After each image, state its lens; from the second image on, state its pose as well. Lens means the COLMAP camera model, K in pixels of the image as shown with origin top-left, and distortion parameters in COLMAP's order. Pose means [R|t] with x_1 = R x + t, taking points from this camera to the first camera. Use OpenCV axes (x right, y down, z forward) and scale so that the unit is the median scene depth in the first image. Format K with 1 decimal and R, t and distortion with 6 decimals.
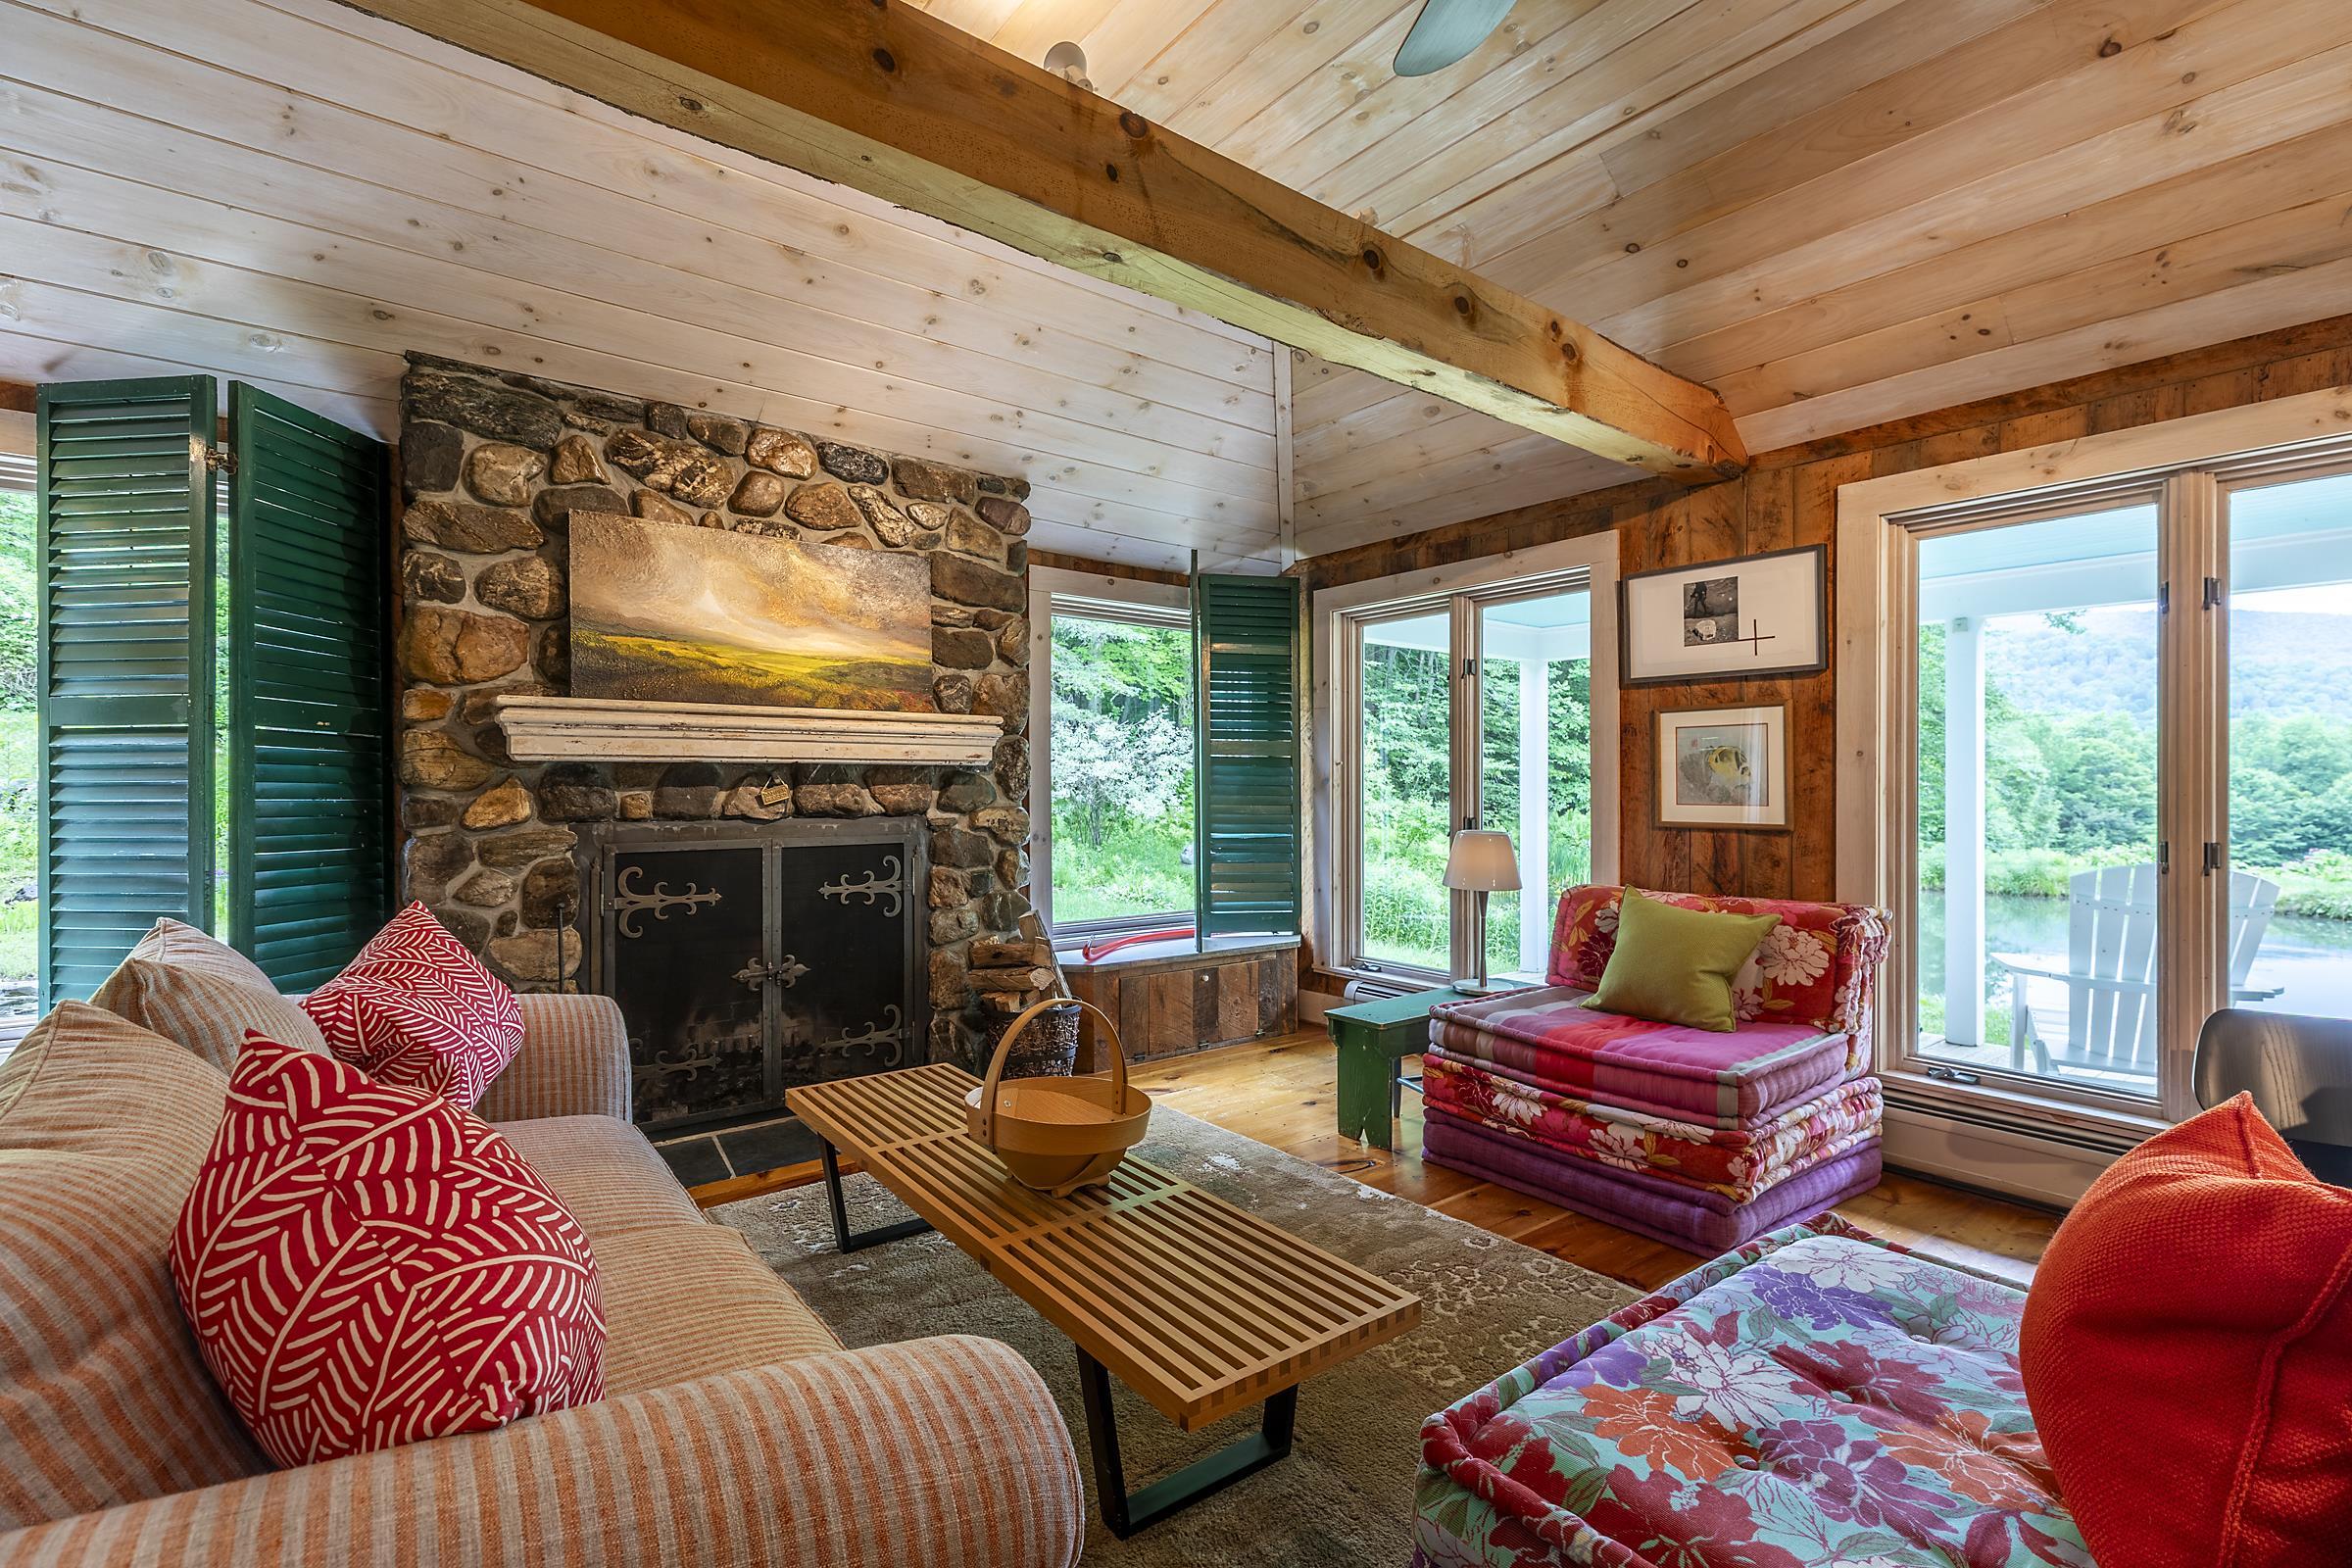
lens RADIAL K [[1069.6, 0, 1193.4], [0, 1069.6, 782.1], [0, 0, 1]] dist [0.005814, -0.000553]
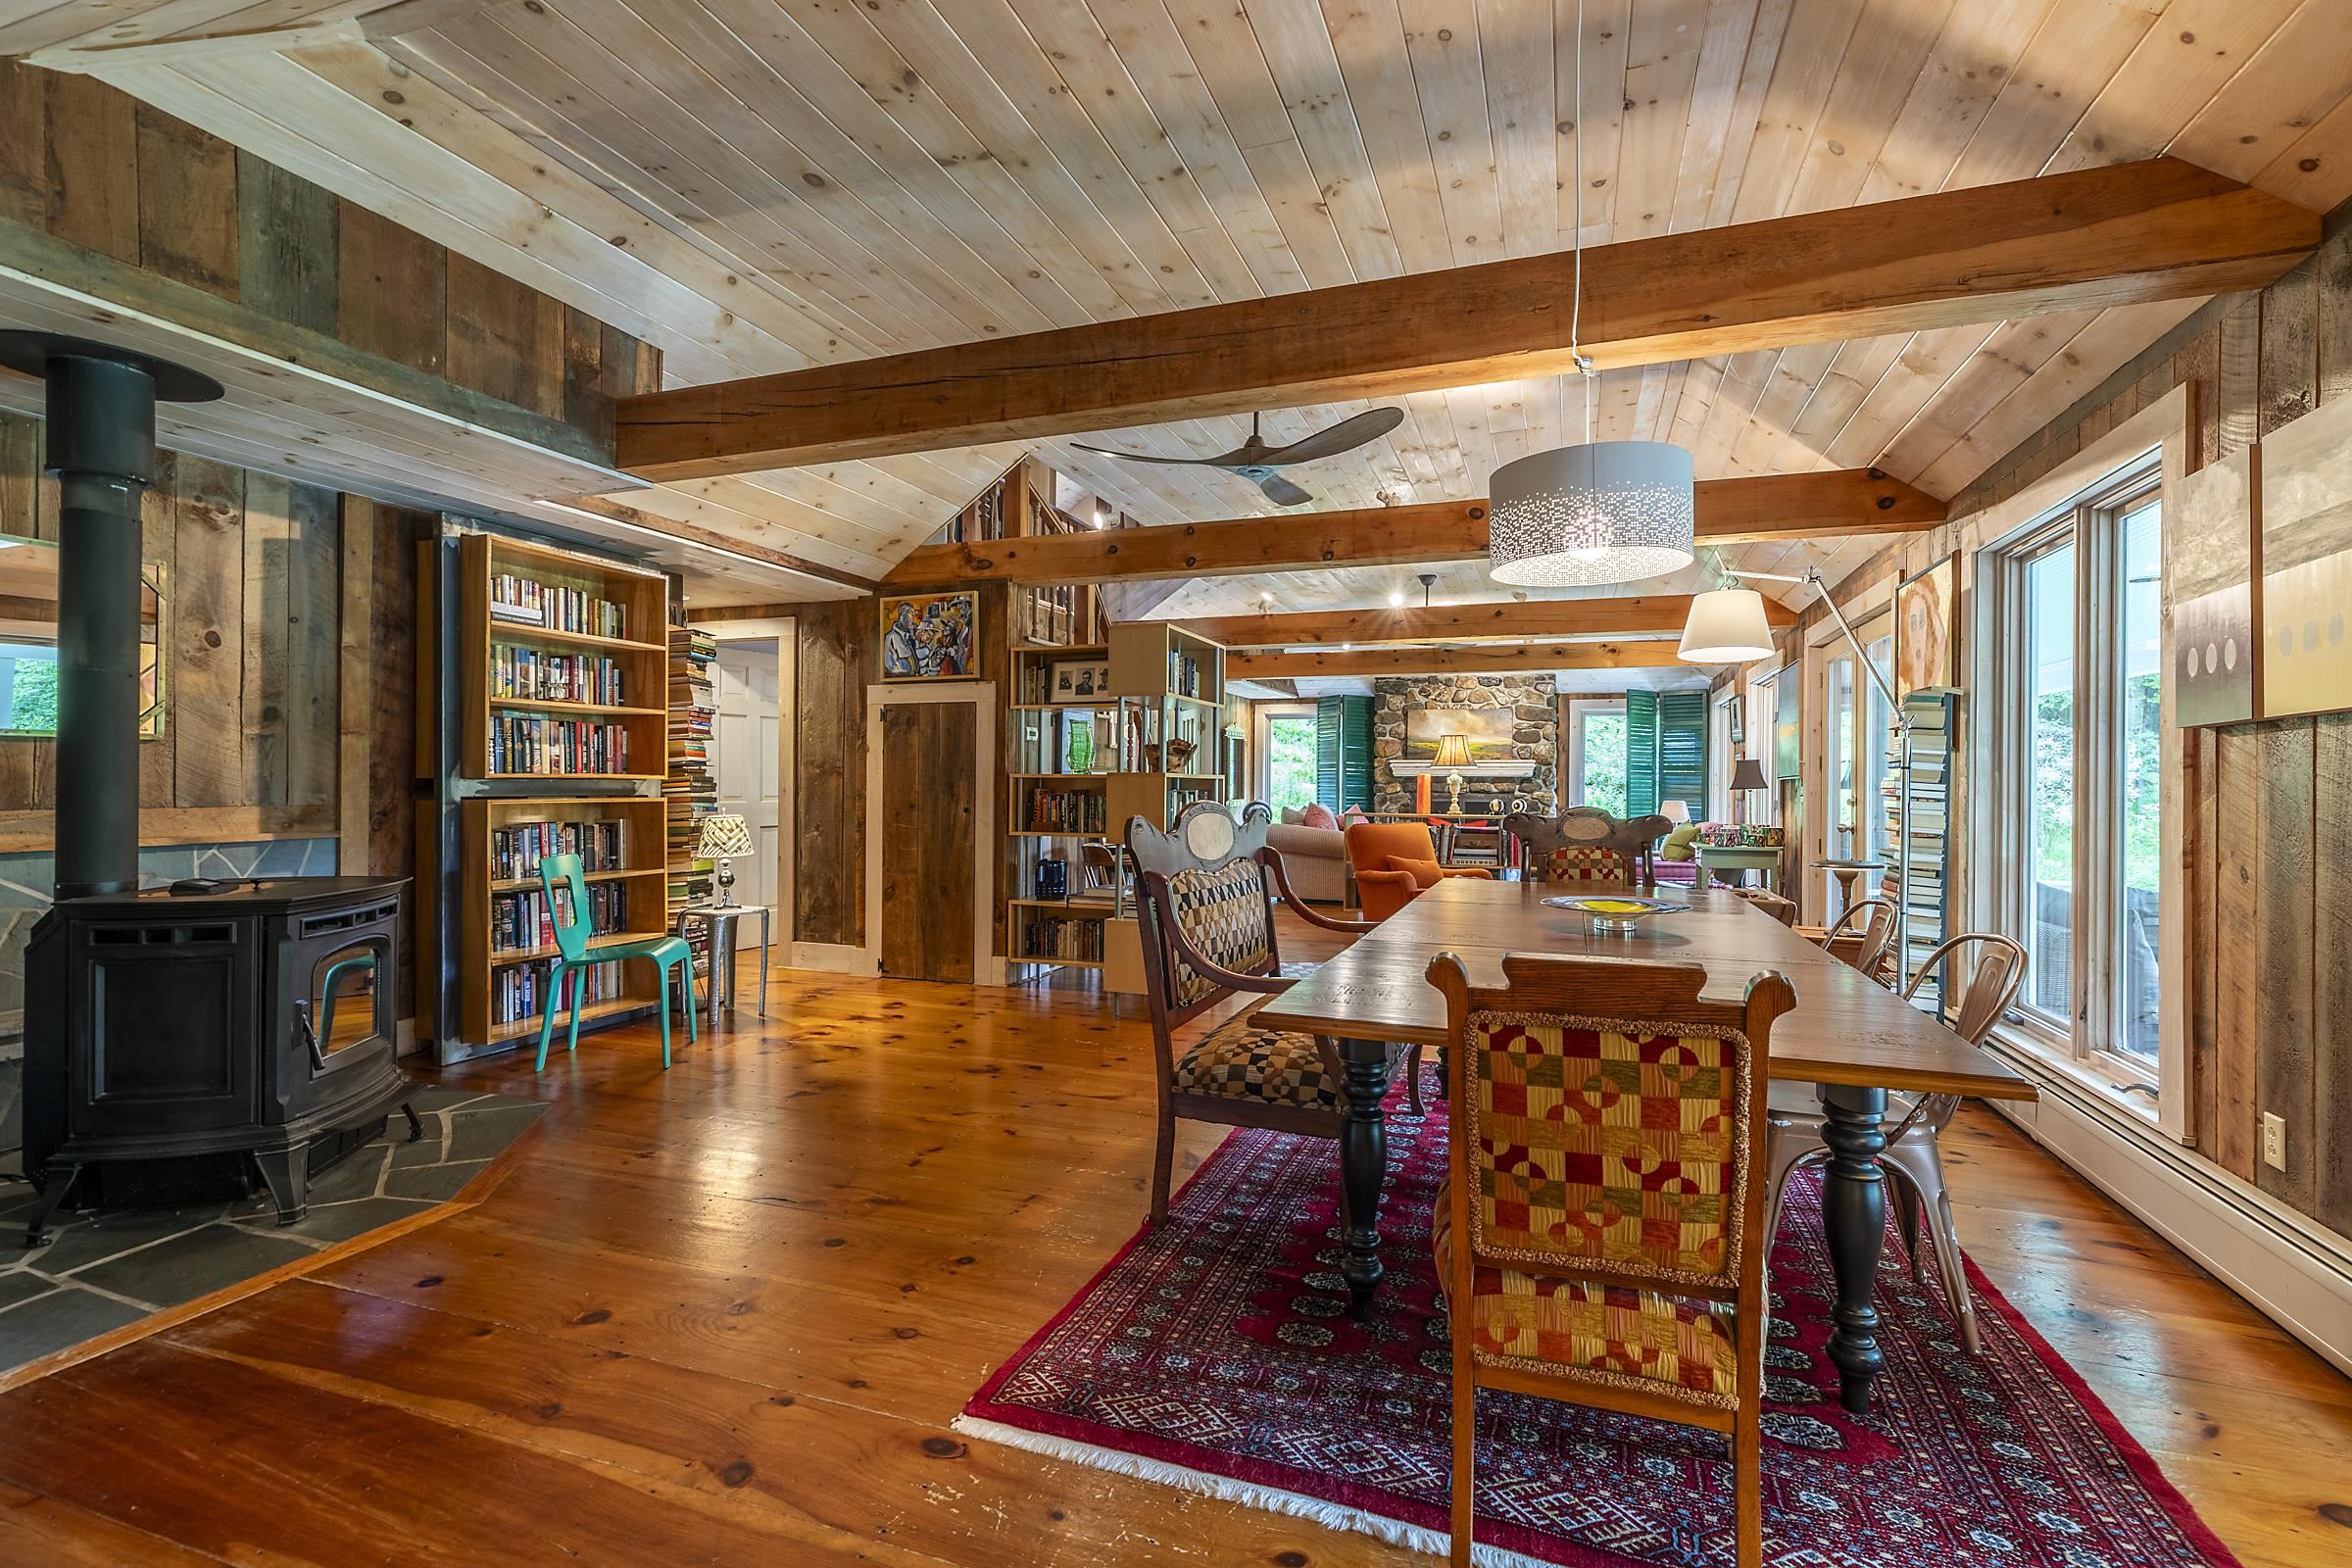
lens RADIAL K [[1069.6, 0, 1174.0], [0, 1069.6, 784.9], [0, 0, 1]] dist [0.005814, -0.000553]
pose [[0.539356, 0.000448, -0.842078, 1.813454], [-0.005050, 0.999984, -0.002703, 0.021254], [0.842063, 0.005710, 0.539349, -1.463708]]
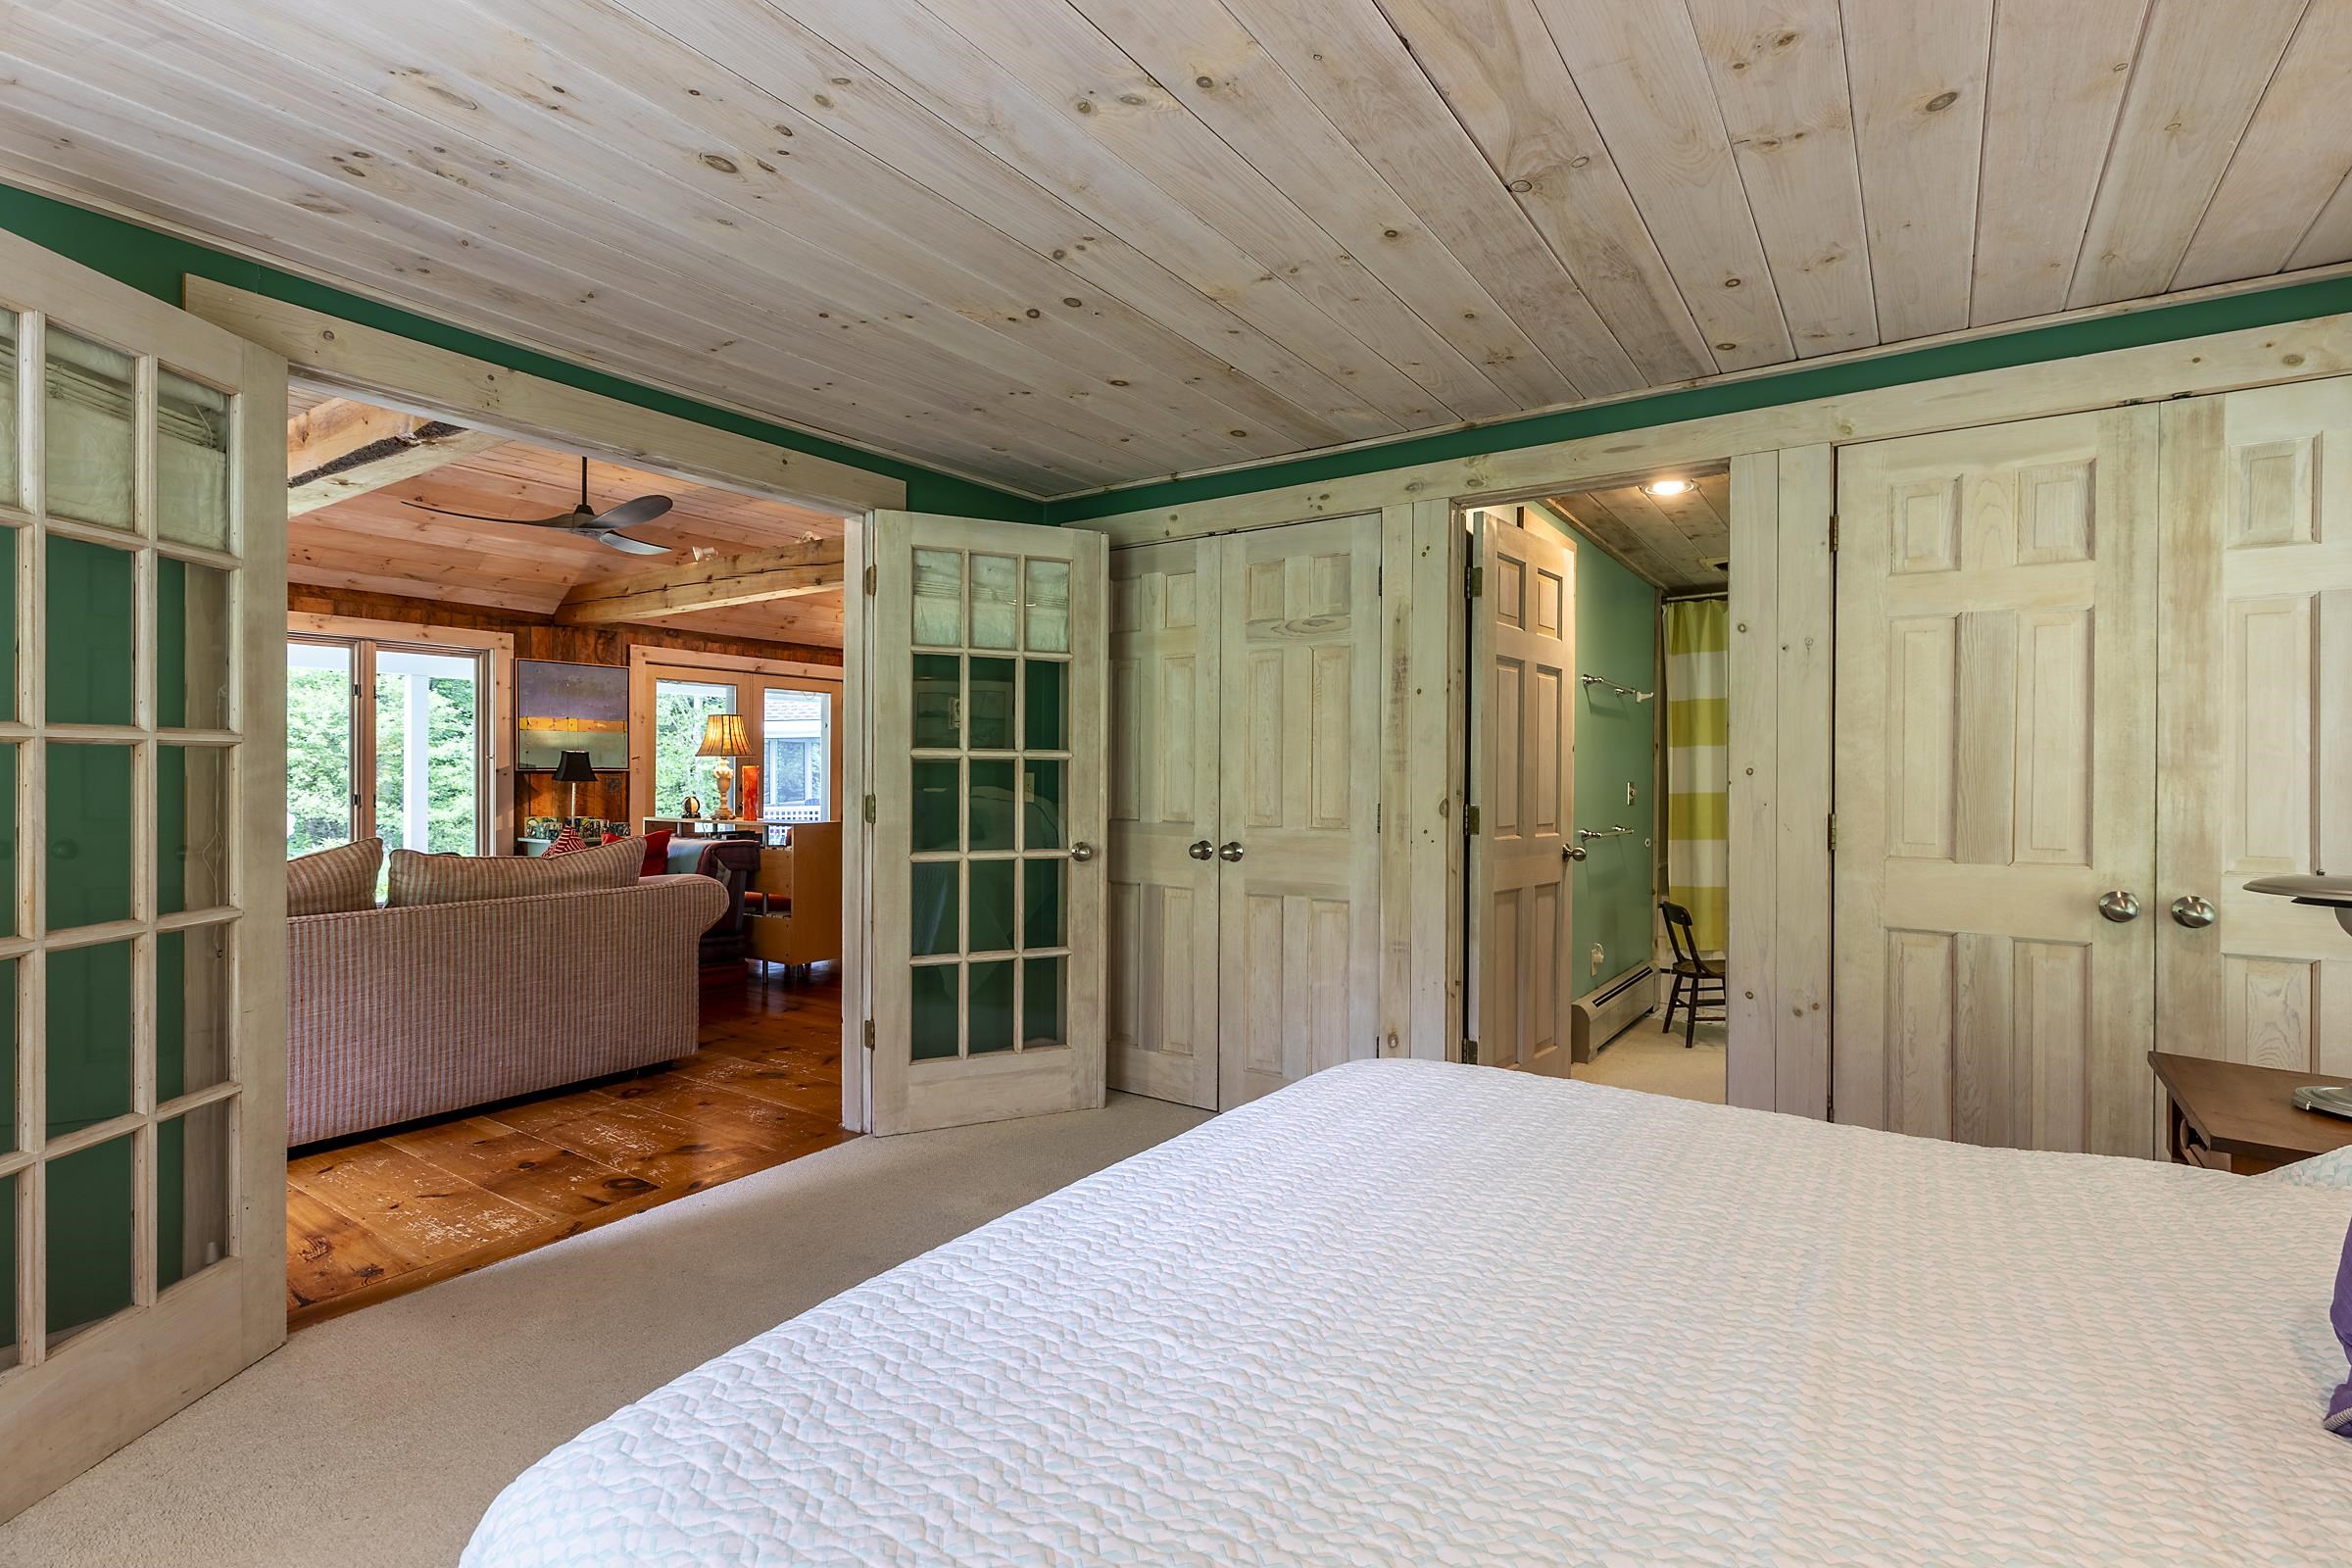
lens RADIAL K [[1069.6, 0, 1179.5], [0, 1069.6, 776.9], [0, 0, 1]] dist [0.005814, -0.000553]
pose [[-0.295264, -0.007616, 0.955385, -1.992869], [-0.002857, 0.999971, 0.007088, -0.008518], [-0.955411, -0.000637, -0.295277, -0.017868]]
